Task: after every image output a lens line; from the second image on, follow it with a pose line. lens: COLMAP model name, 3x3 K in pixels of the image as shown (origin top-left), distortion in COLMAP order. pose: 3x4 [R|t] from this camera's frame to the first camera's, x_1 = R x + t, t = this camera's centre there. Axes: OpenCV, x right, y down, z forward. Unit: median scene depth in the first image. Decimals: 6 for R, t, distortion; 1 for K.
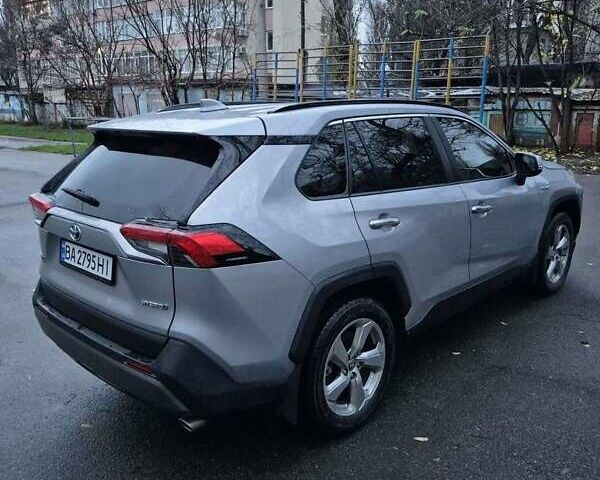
lens RADIAL K [[550.2, 0, 300.0], [0, 550.2, 240.0], [0, 0, 1]] dist [0.119957, -0.183965]
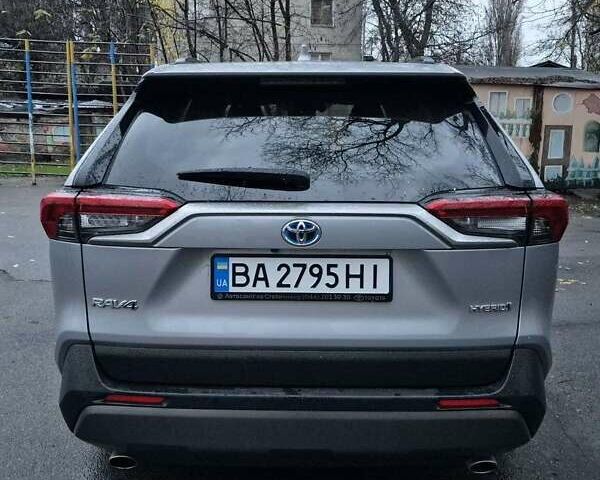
lens RADIAL K [[550.2, 0, 300.0], [0, 550.2, 240.0], [0, 0, 1]] dist [0.119957, -0.183965]
pose [[0.751469, -0.133173, 0.646188, -0.829827], [0.154194, 0.987743, 0.024248, -0.021080], [-0.641497, 0.081417, 0.762793, 0.569585]]
